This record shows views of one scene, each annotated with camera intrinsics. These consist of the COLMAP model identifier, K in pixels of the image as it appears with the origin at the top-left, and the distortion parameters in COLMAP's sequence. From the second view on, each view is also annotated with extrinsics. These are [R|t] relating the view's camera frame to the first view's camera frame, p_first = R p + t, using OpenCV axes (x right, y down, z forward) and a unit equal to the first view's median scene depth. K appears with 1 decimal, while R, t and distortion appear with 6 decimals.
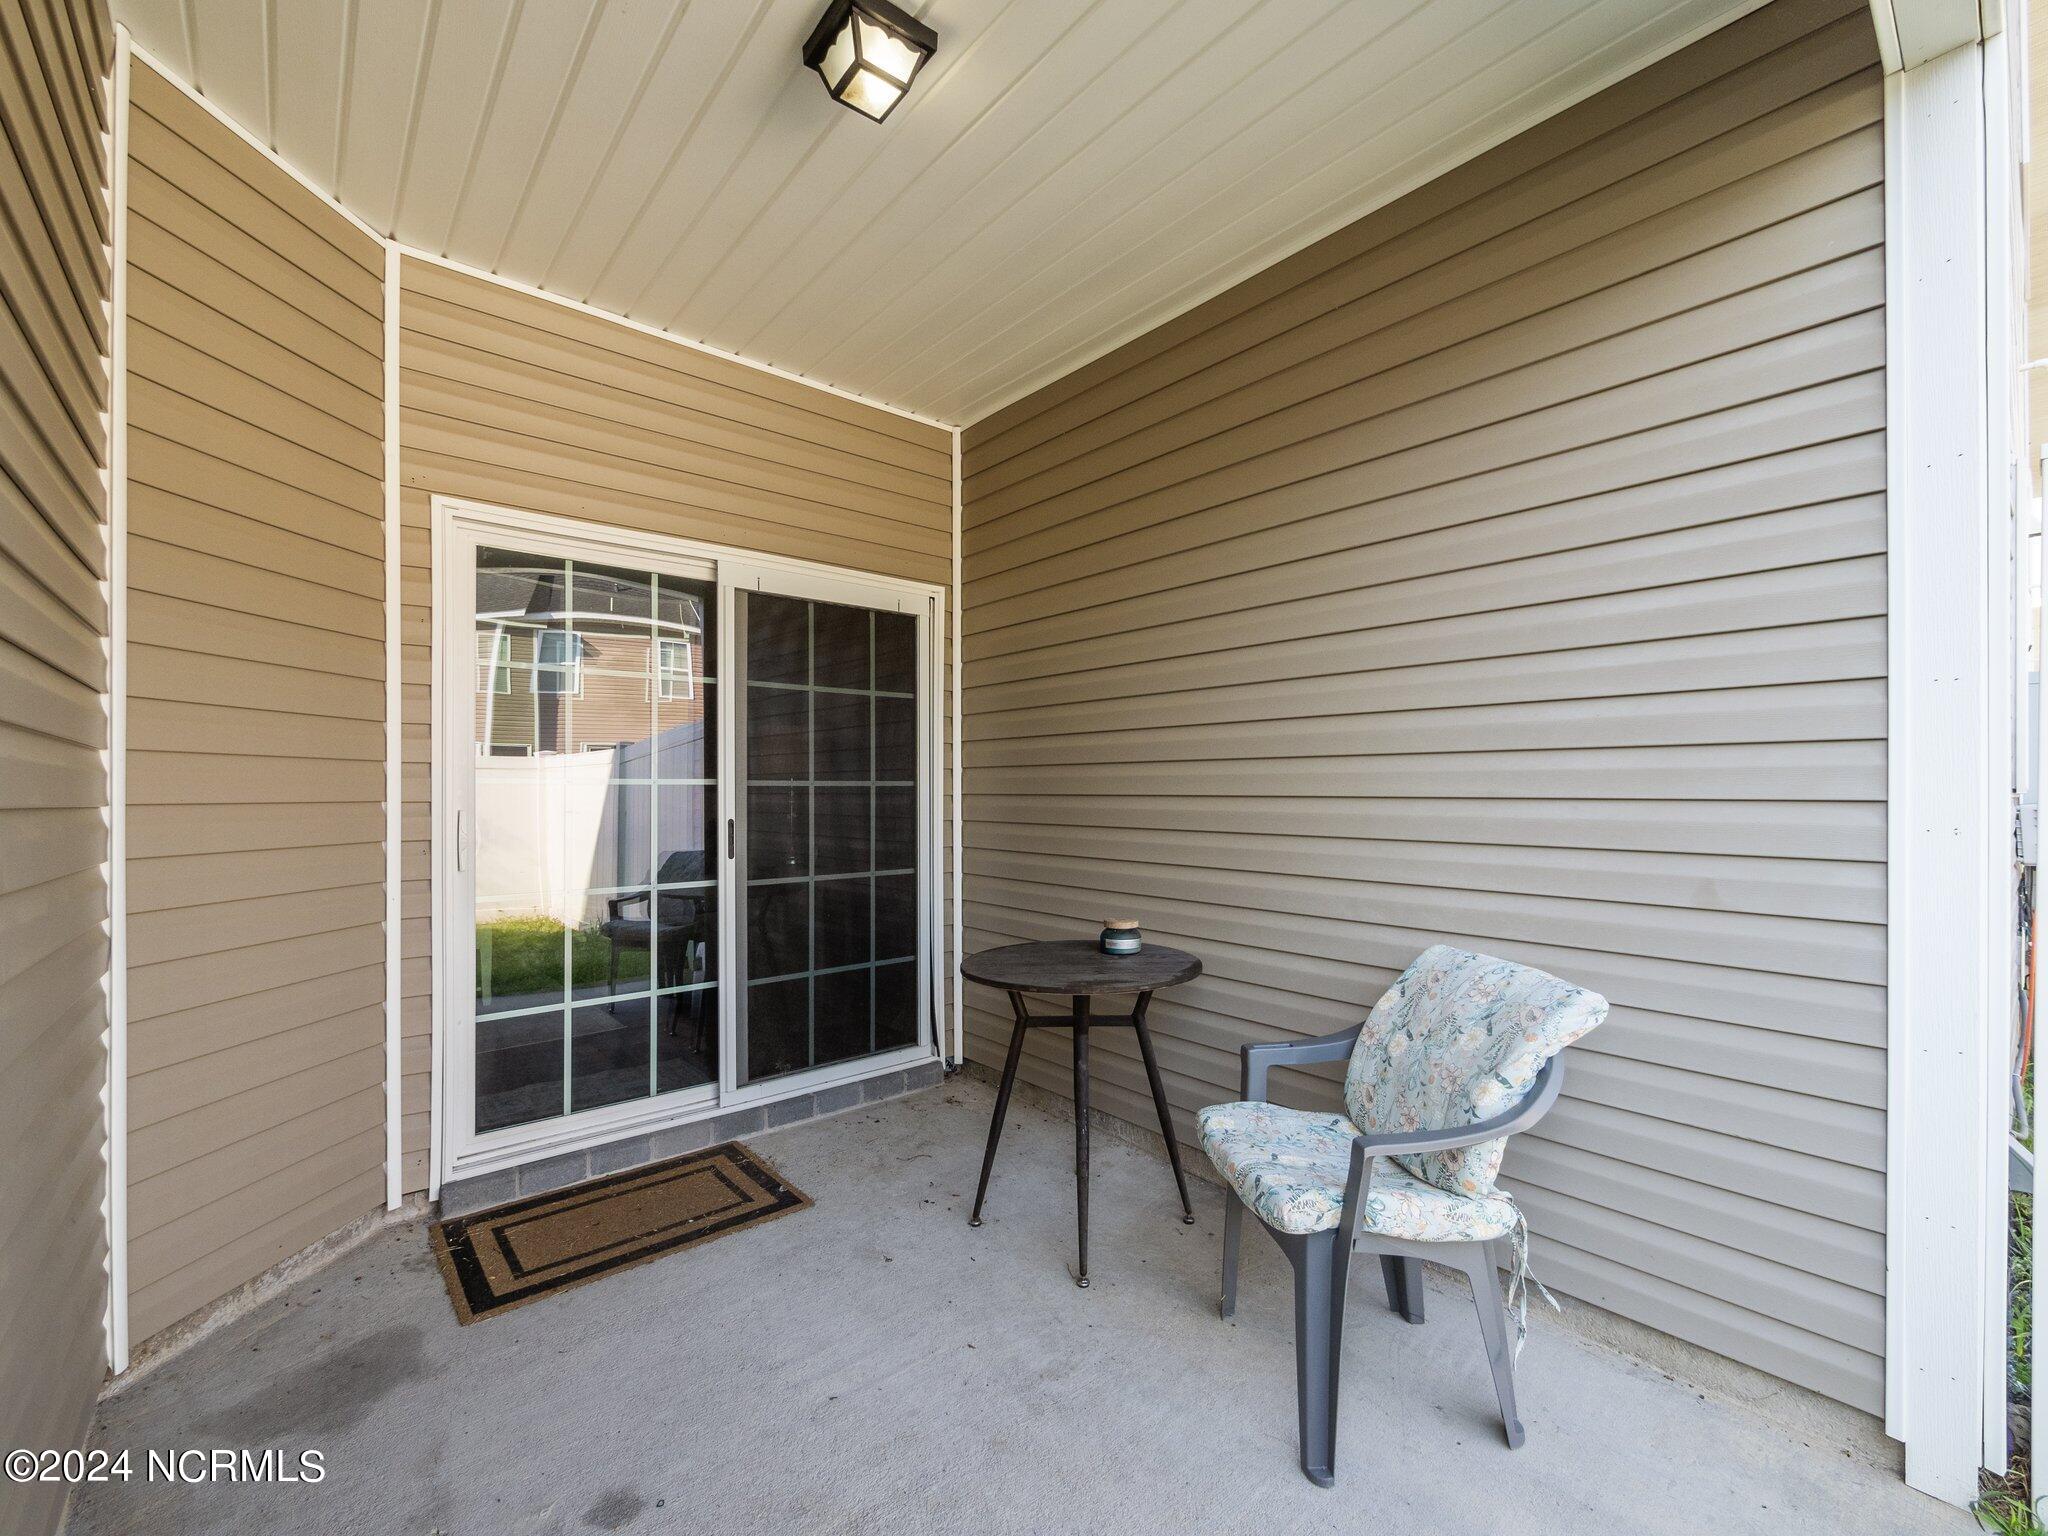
lens RADIAL K [[887.2, 0, 1033.0], [0, 887.2, 793.0], [0, 0, 1]] dist [-0.009823, -0.000050]
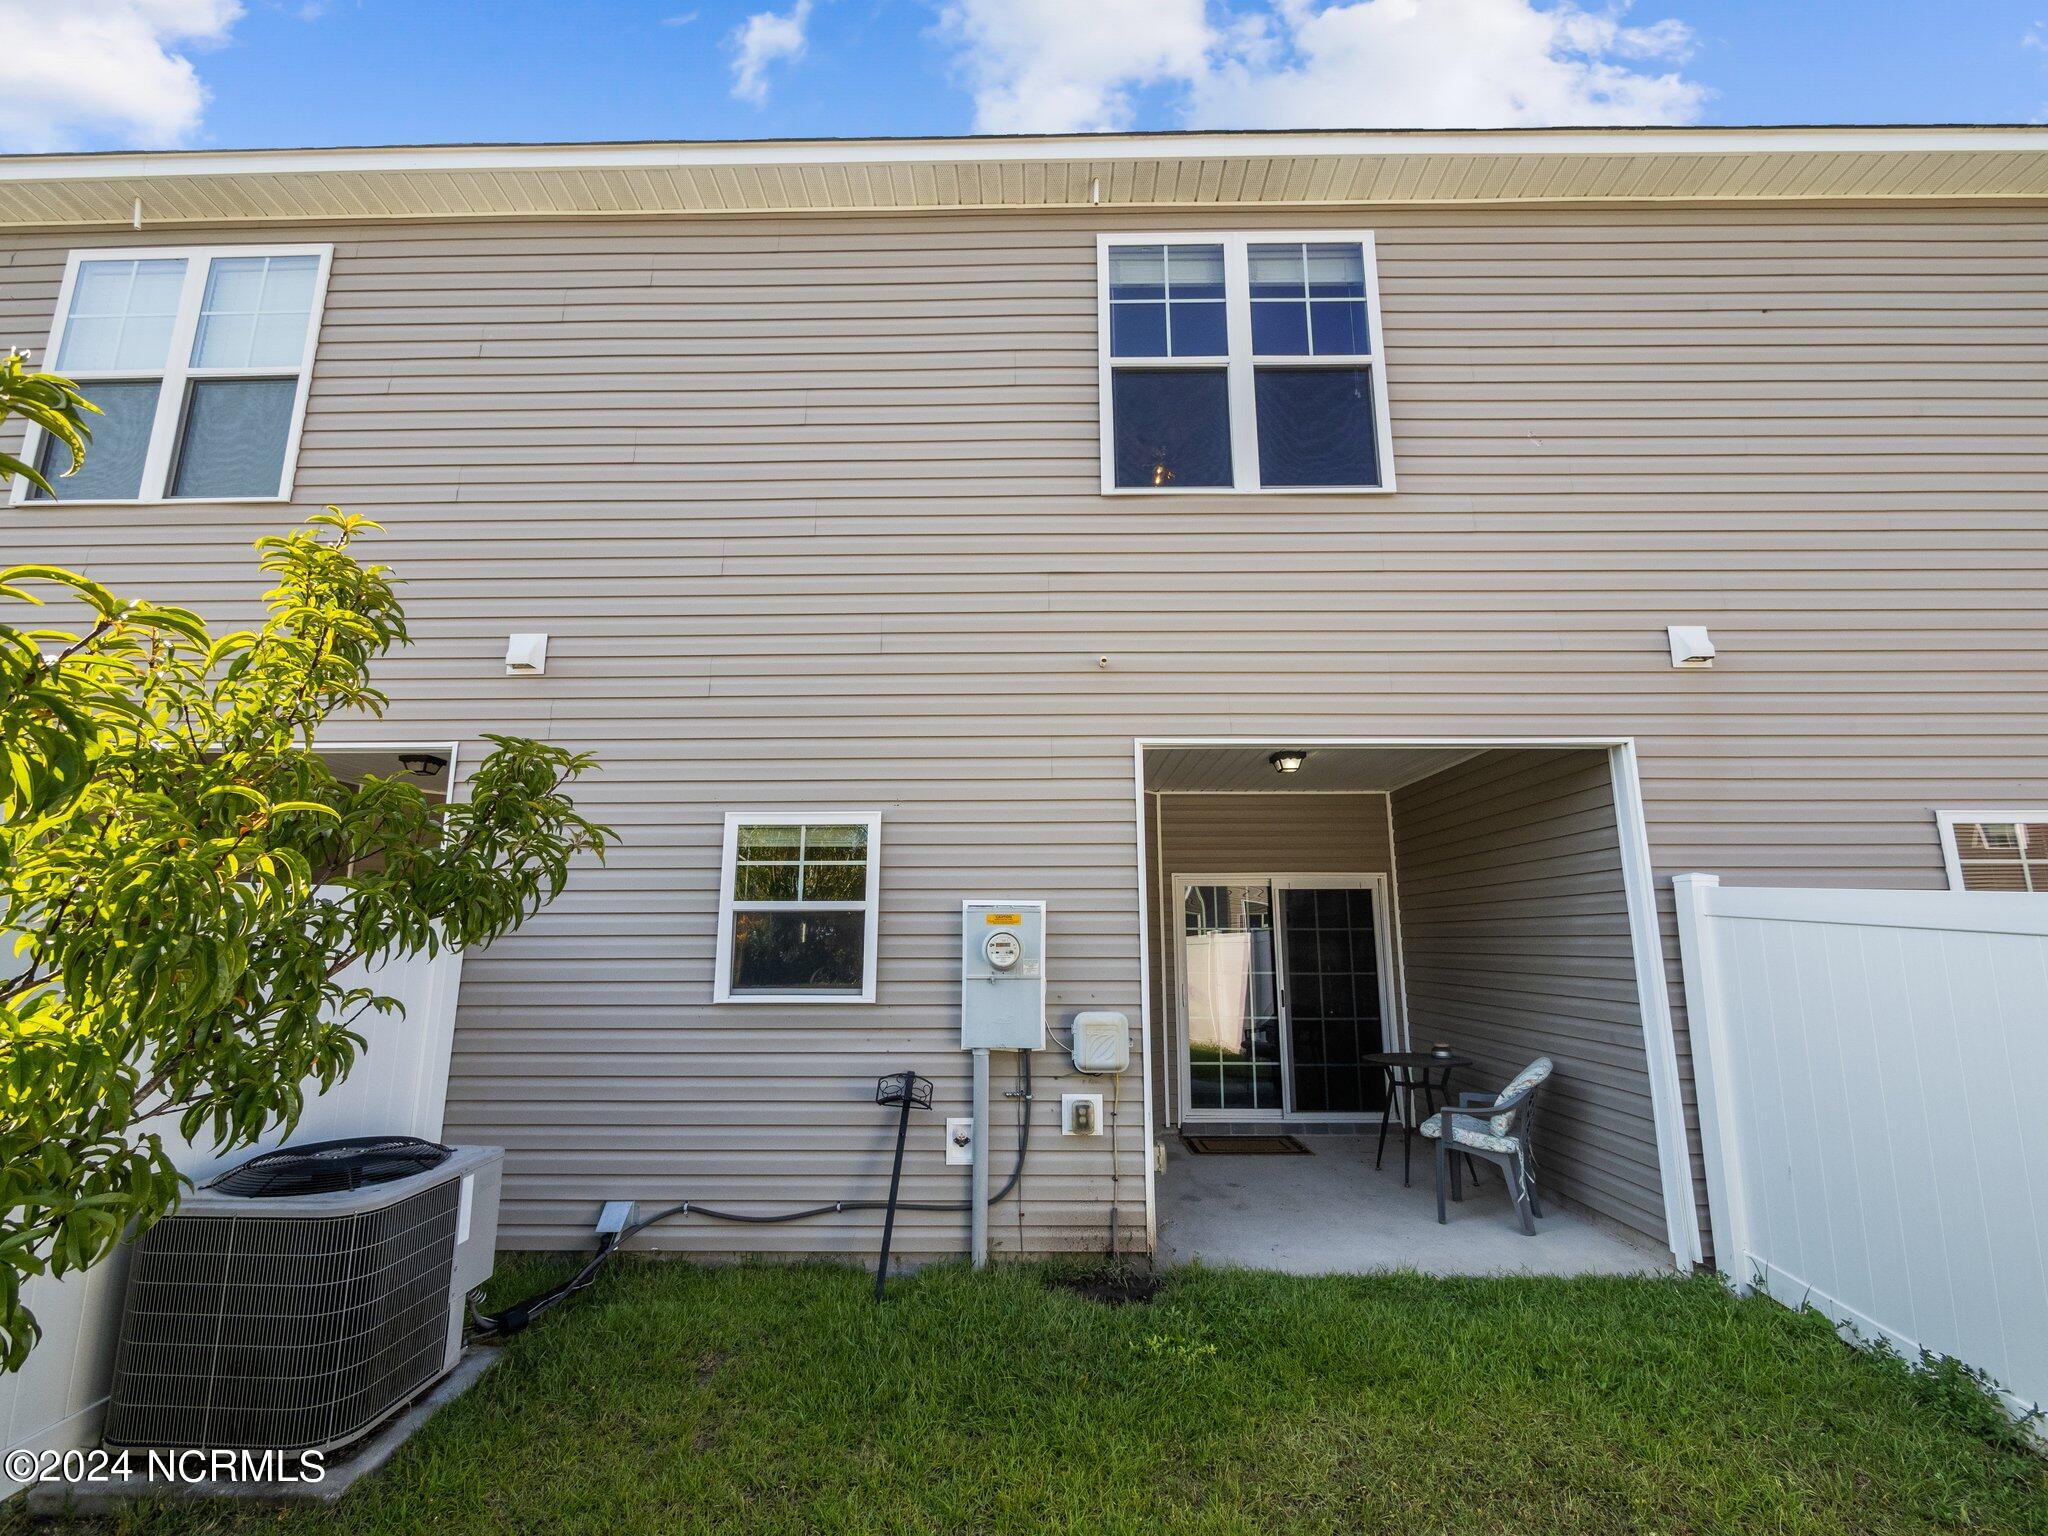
lens RADIAL K [[887.2, 0, 1033.0], [0, 887.2, 793.0], [0, 0, 1]] dist [-0.009823, -0.000050]
pose [[0.766312, -0.107032, -0.633491, 0.671253], [-0.000455, 0.985935, -0.167131, -0.090005], [0.642469, 0.128362, 0.755484, -1.216709]]
